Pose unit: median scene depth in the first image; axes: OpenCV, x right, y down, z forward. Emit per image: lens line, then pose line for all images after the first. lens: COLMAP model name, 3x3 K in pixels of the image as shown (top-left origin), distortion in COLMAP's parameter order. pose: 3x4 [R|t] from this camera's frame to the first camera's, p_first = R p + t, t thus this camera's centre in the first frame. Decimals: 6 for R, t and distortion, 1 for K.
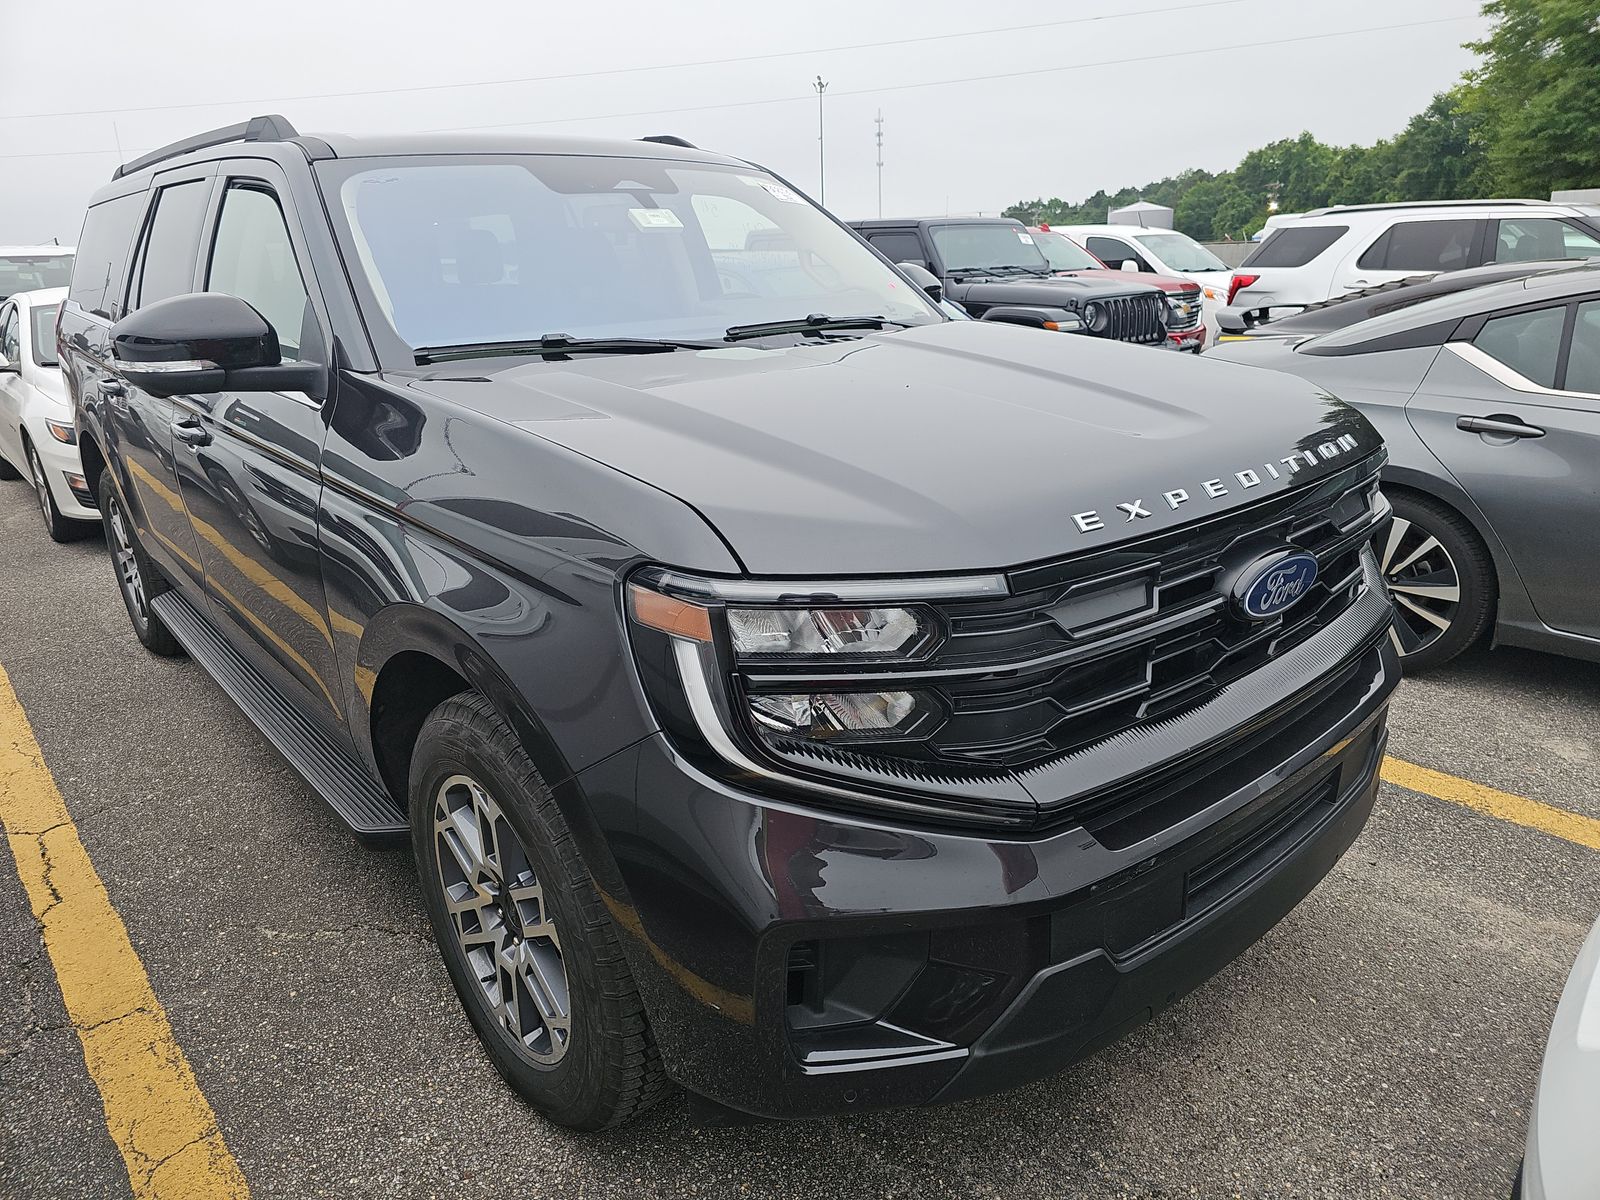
lens RADIAL K [[1095.8, 0, 791.2], [0, 1095.8, 600.4], [0, 0, 1]] dist [0.053577, -0.040404]
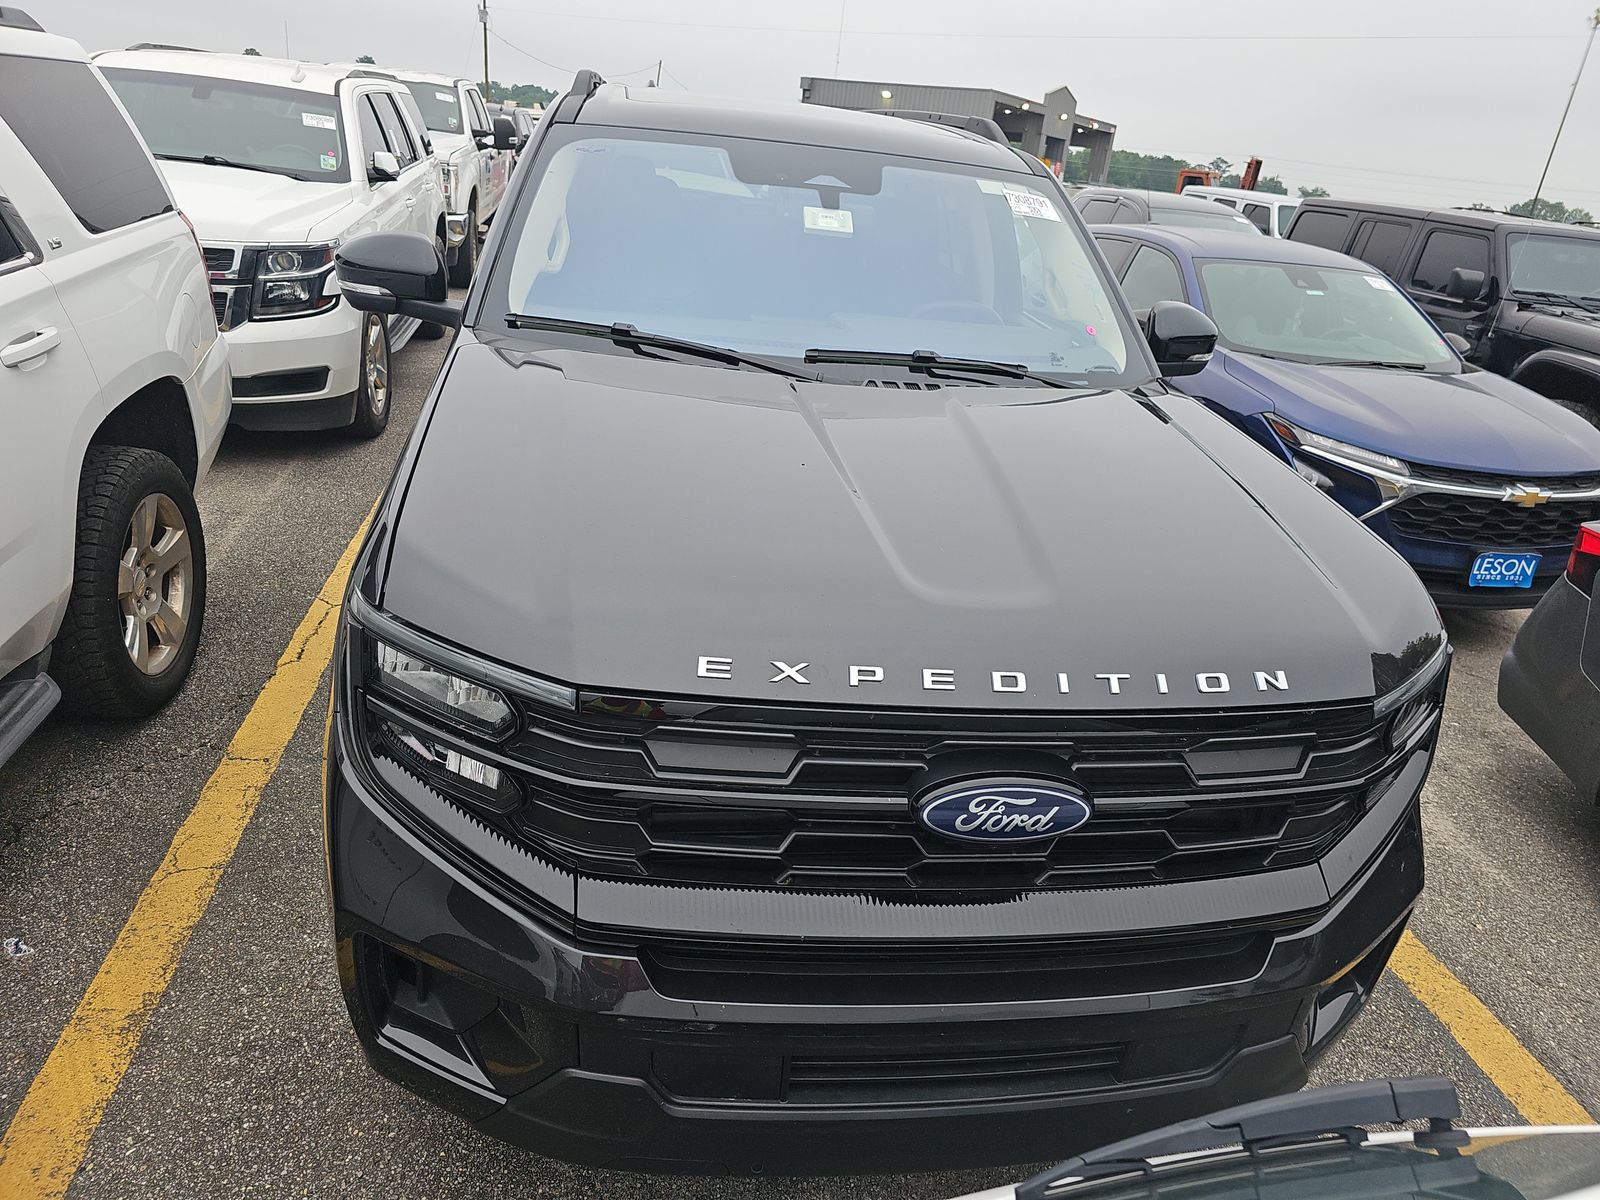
lens RADIAL K [[1095.8, 0, 791.2], [0, 1095.8, 600.4], [0, 0, 1]] dist [0.053577, -0.040404]
pose [[0.835418, 0.318855, -0.447670, 0.563443], [-0.284361, 0.947780, 0.144402, -0.217574], [0.470336, 0.006664, 0.882462, 0.155477]]
